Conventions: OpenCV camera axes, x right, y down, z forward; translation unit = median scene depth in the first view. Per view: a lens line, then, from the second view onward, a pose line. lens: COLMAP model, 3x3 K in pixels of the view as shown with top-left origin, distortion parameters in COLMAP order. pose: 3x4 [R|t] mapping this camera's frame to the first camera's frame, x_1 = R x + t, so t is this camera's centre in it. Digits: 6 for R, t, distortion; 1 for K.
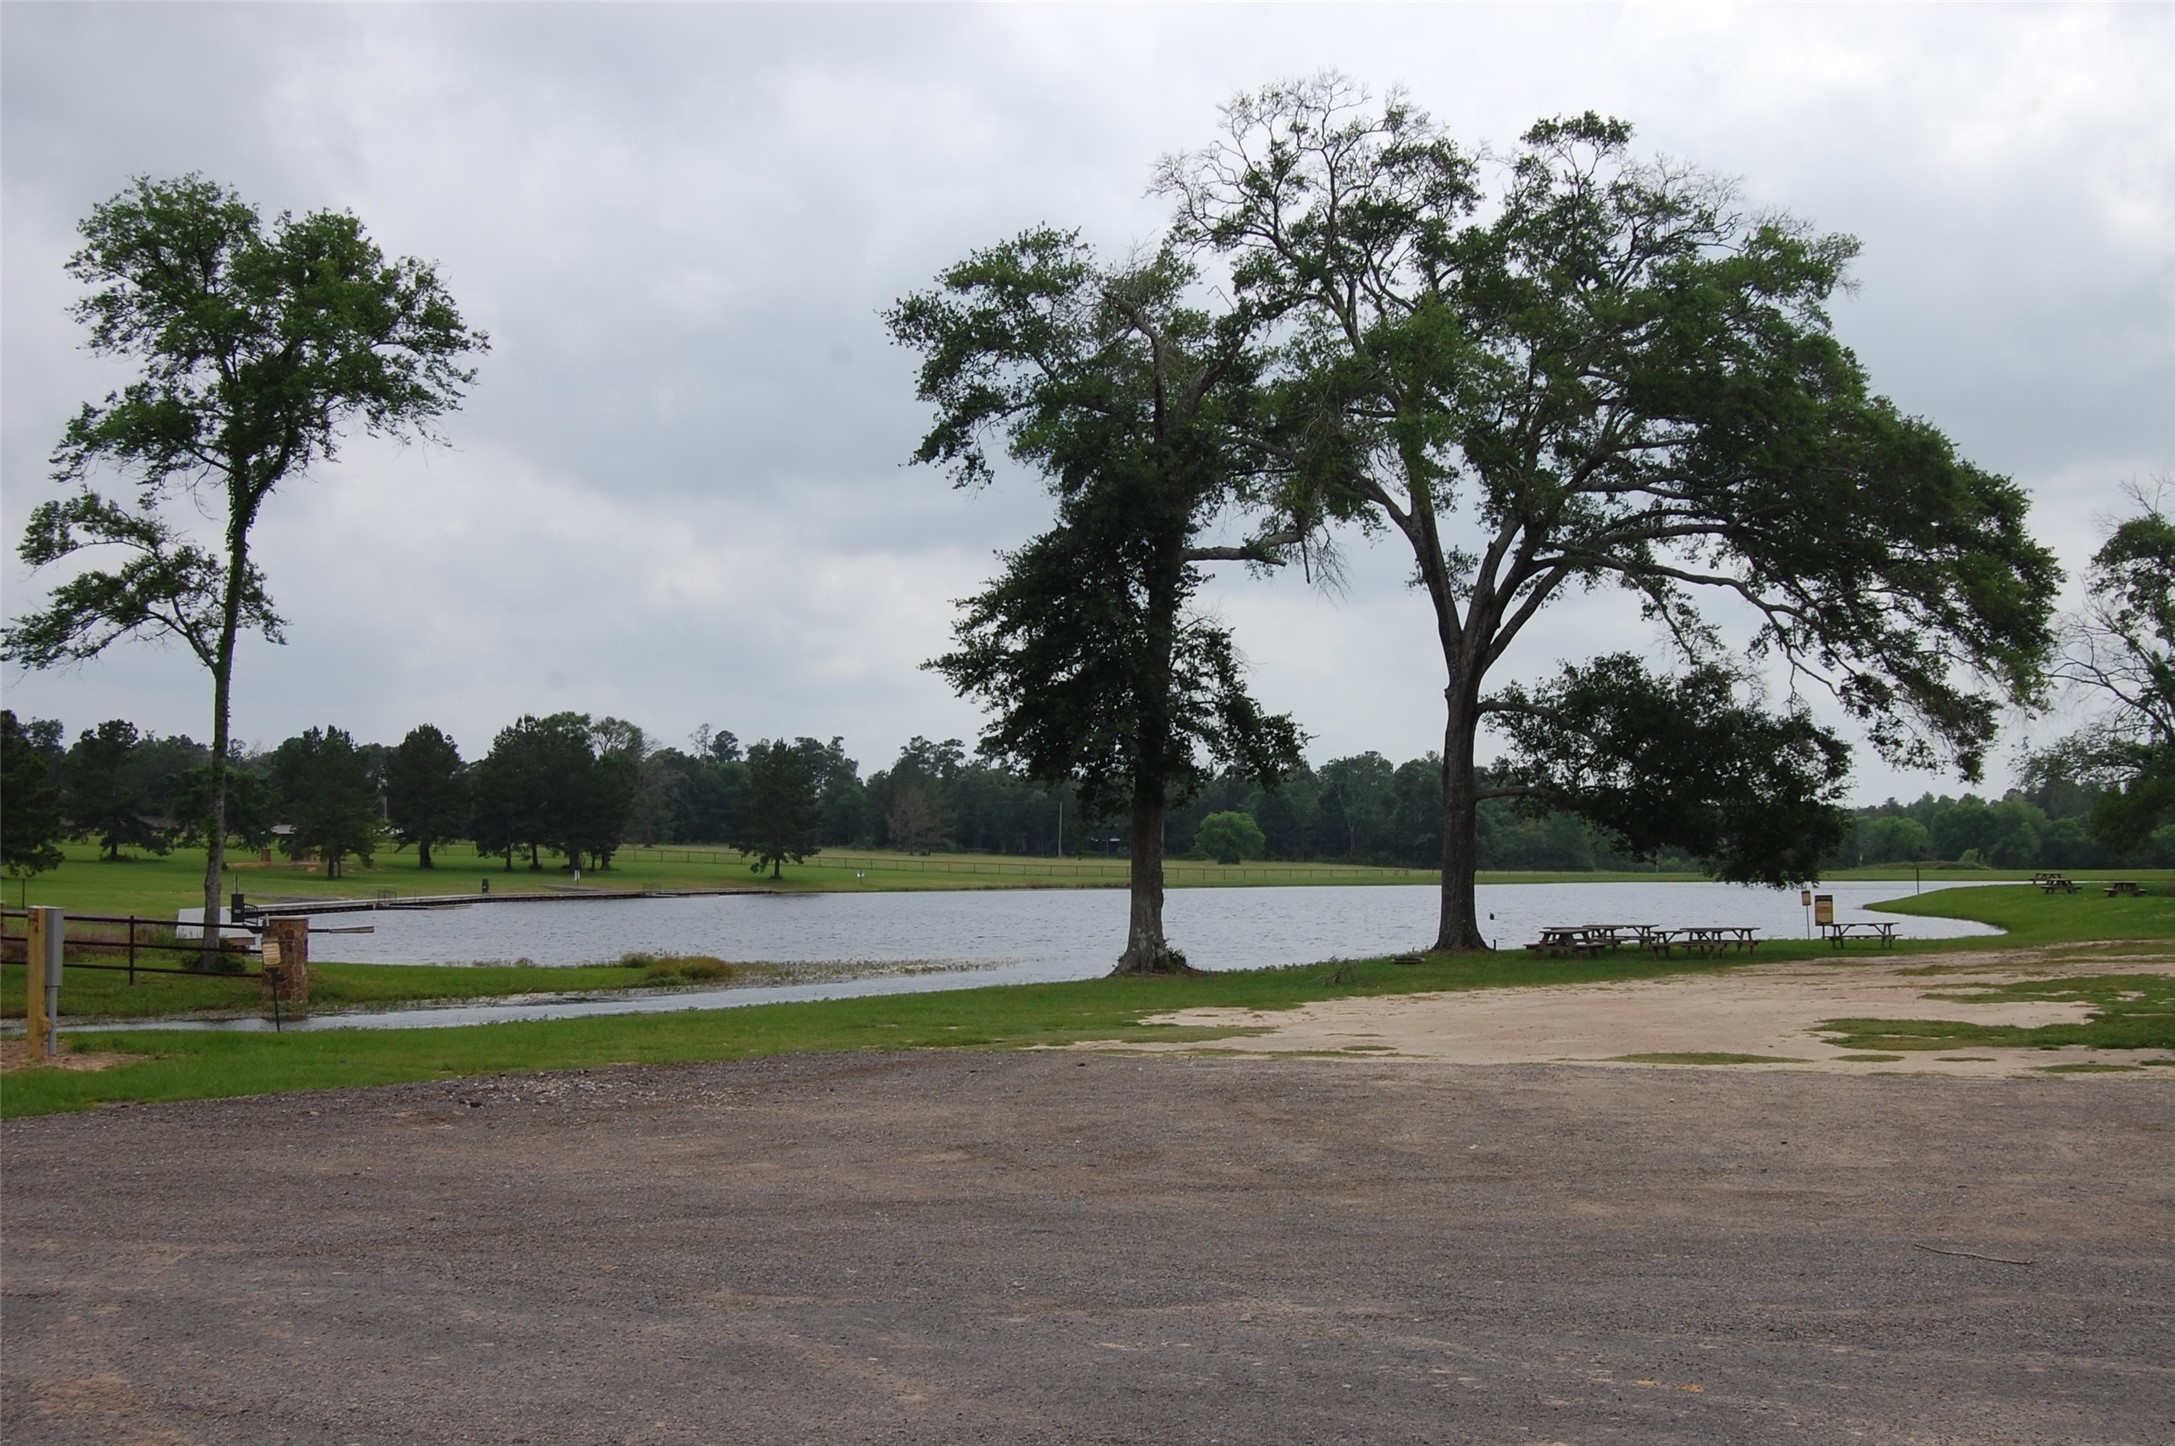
lens RADIAL K [[2717.6, 0, 1123.4], [0, 2717.6, 726.8], [0, 0, 1]] dist [-0.069970, 0.064041]
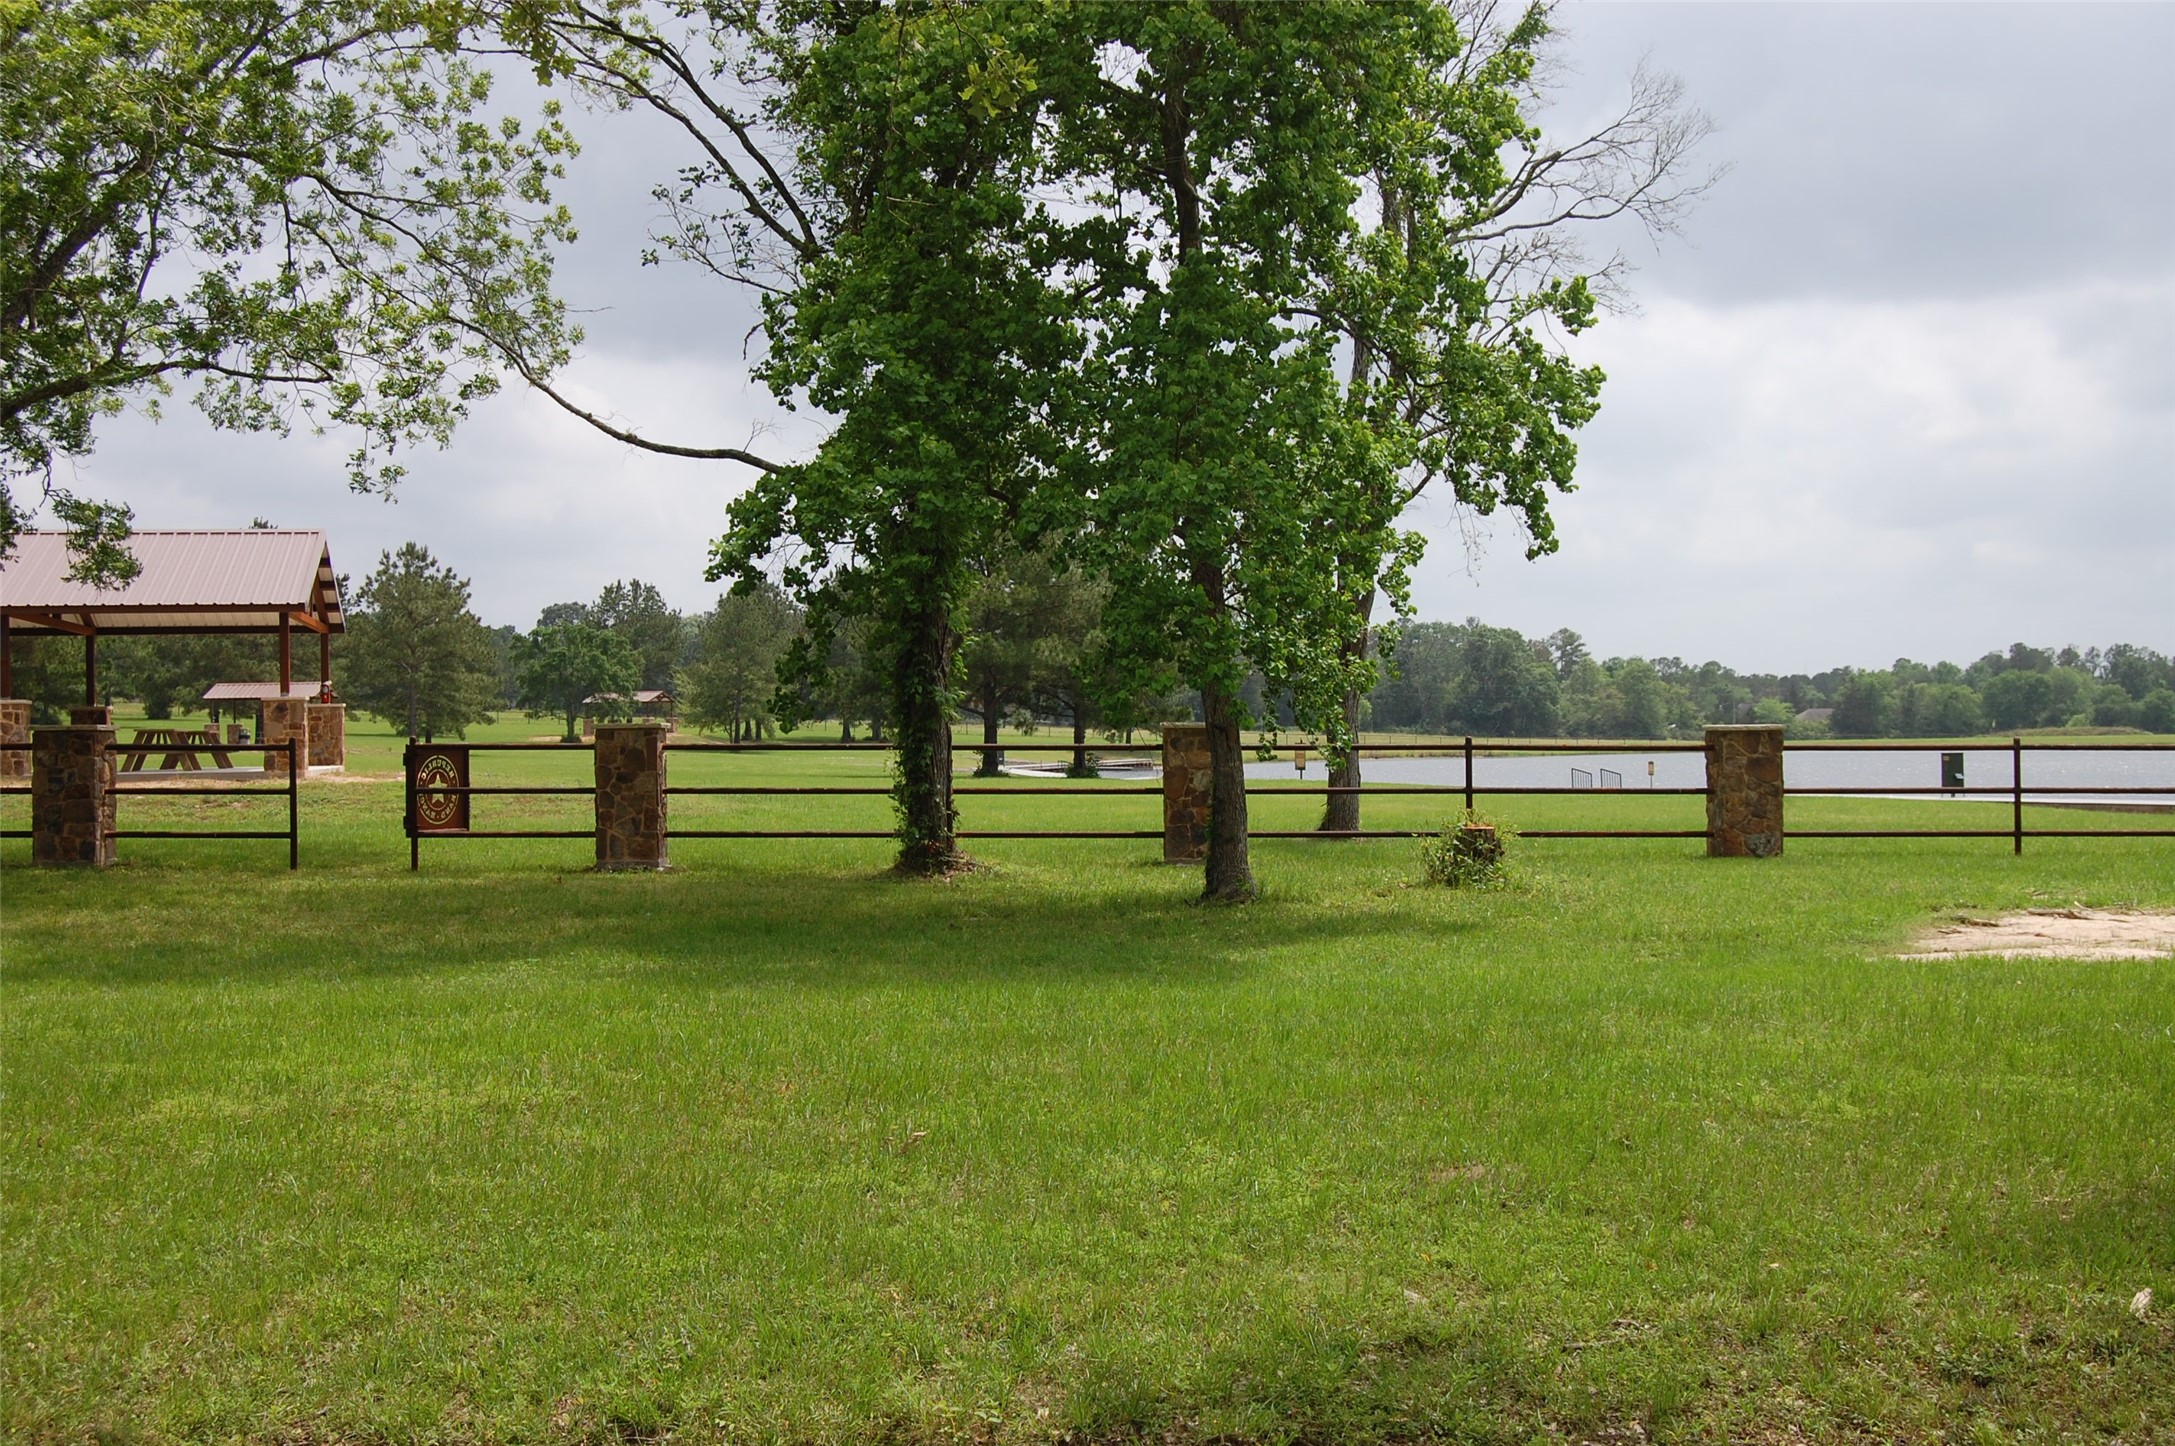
lens RADIAL K [[2717.6, 0, 1123.4], [0, 2717.6, 726.8], [0, 0, 1]] dist [-0.069970, 0.064041]
pose [[0.993152, -0.006128, 0.116669, -0.145780], [0.000841, 0.998973, 0.045312, 0.004541], [-0.116827, -0.044904, 0.992137, 0.063839]]
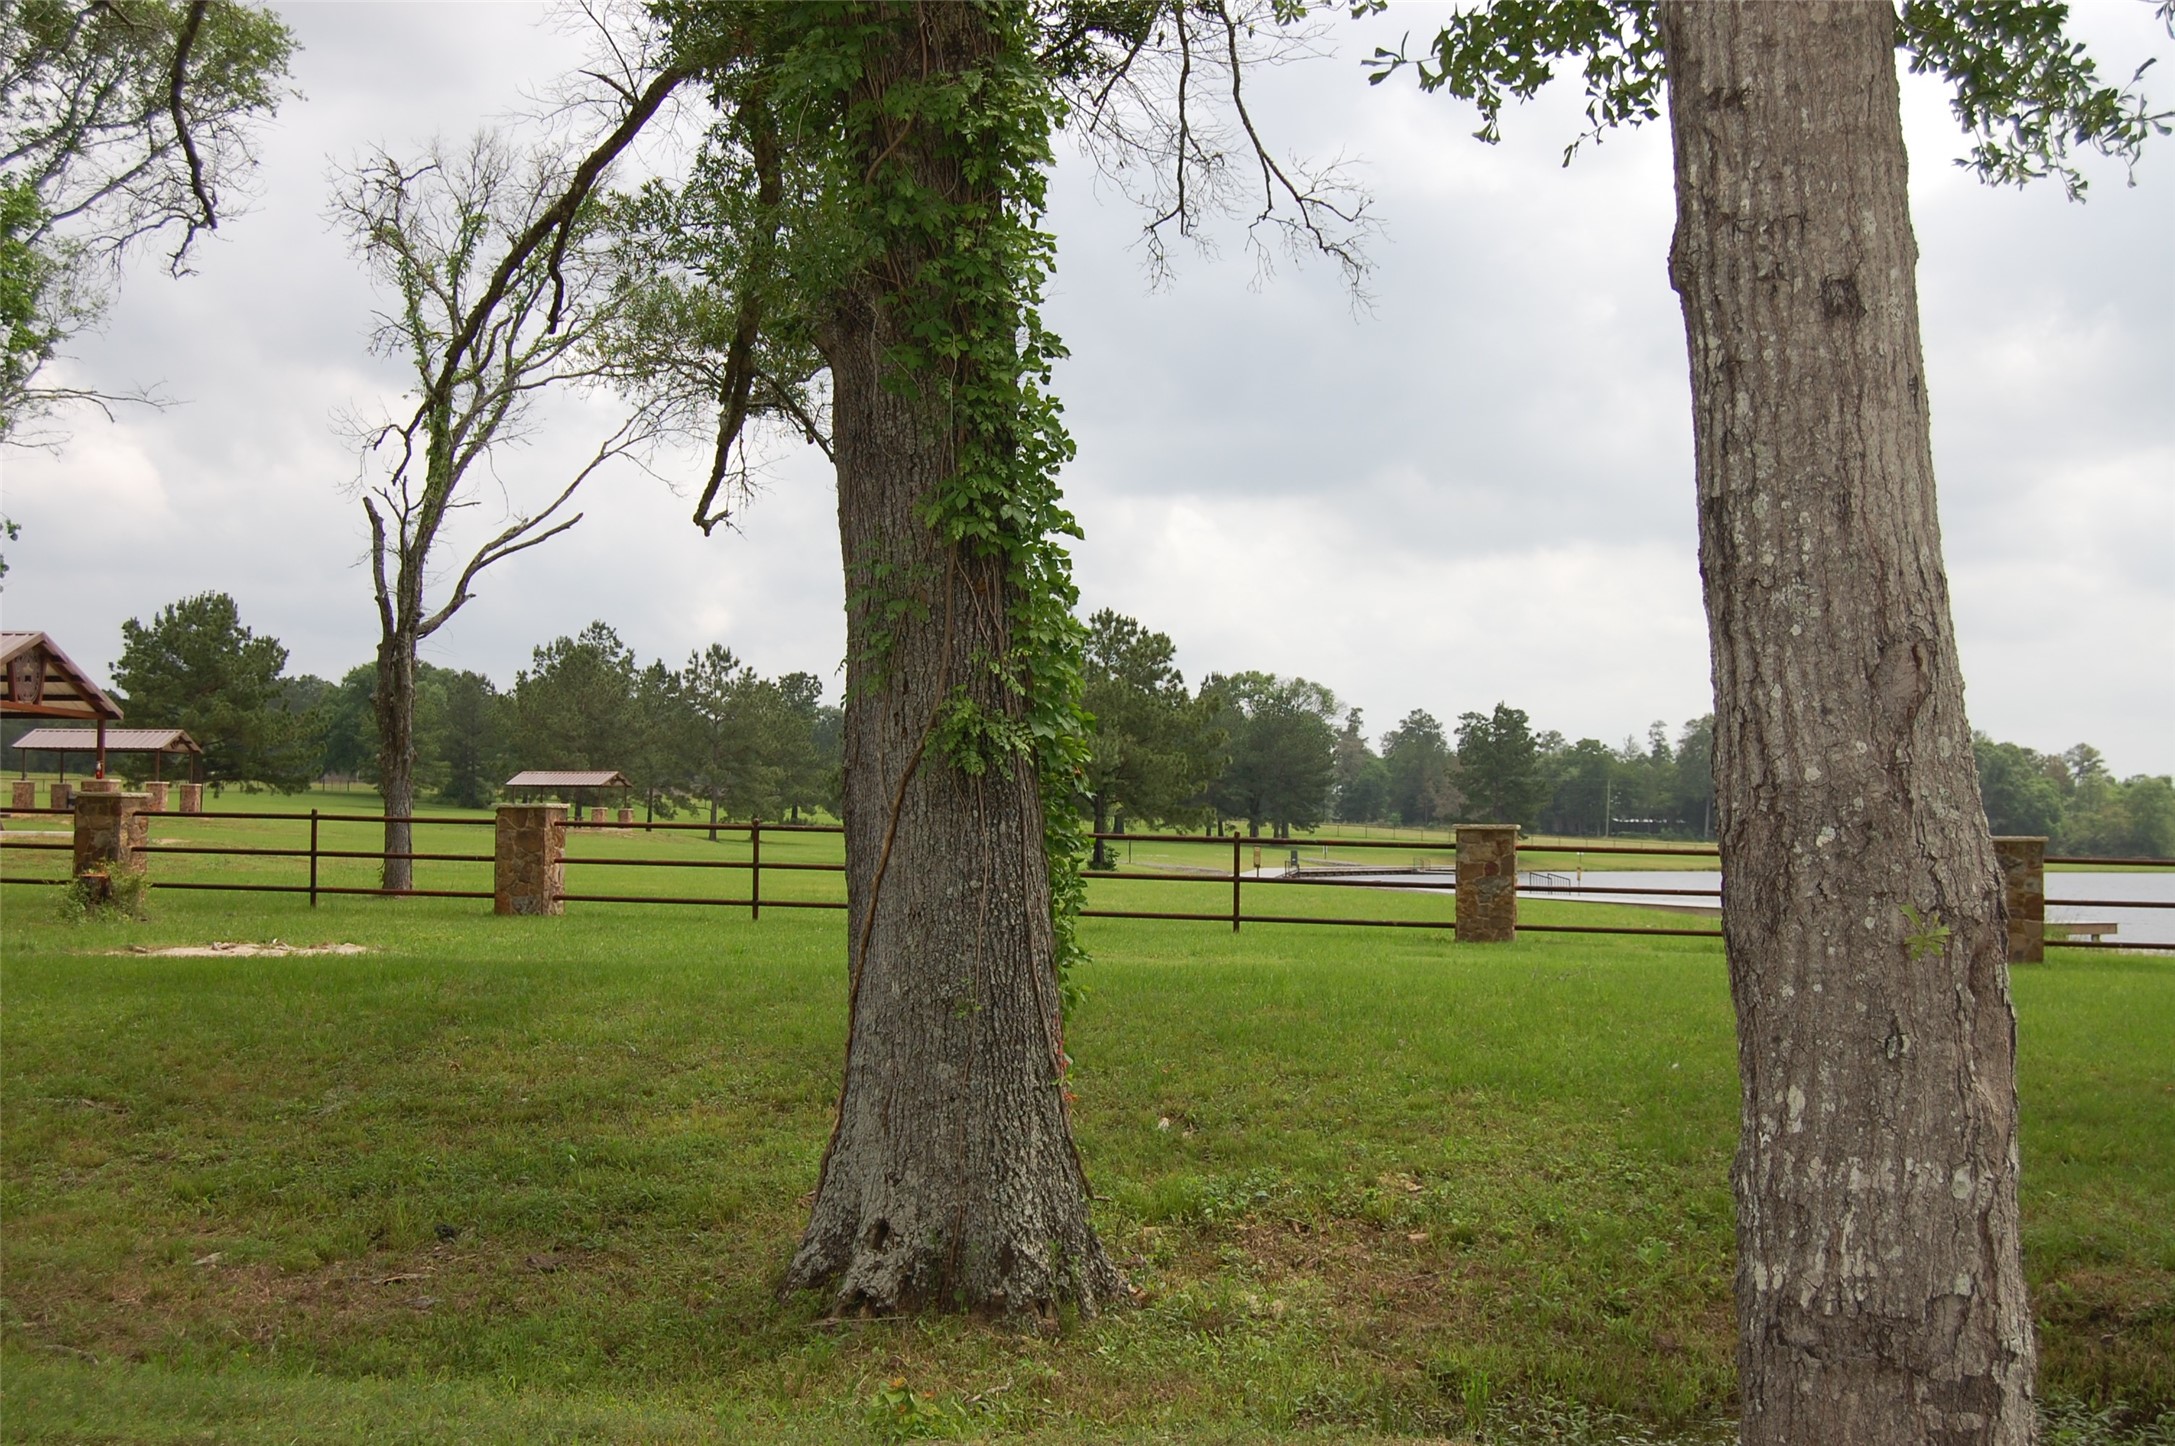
lens RADIAL K [[2717.6, 0, 1123.4], [0, 2717.6, 726.8], [0, 0, 1]] dist [-0.069970, 0.064041]
pose [[0.994401, 0.011962, -0.104993, -0.096793], [-0.011236, 0.999909, 0.007498, 0.004540], [0.105073, -0.006276, 0.994445, 0.052103]]
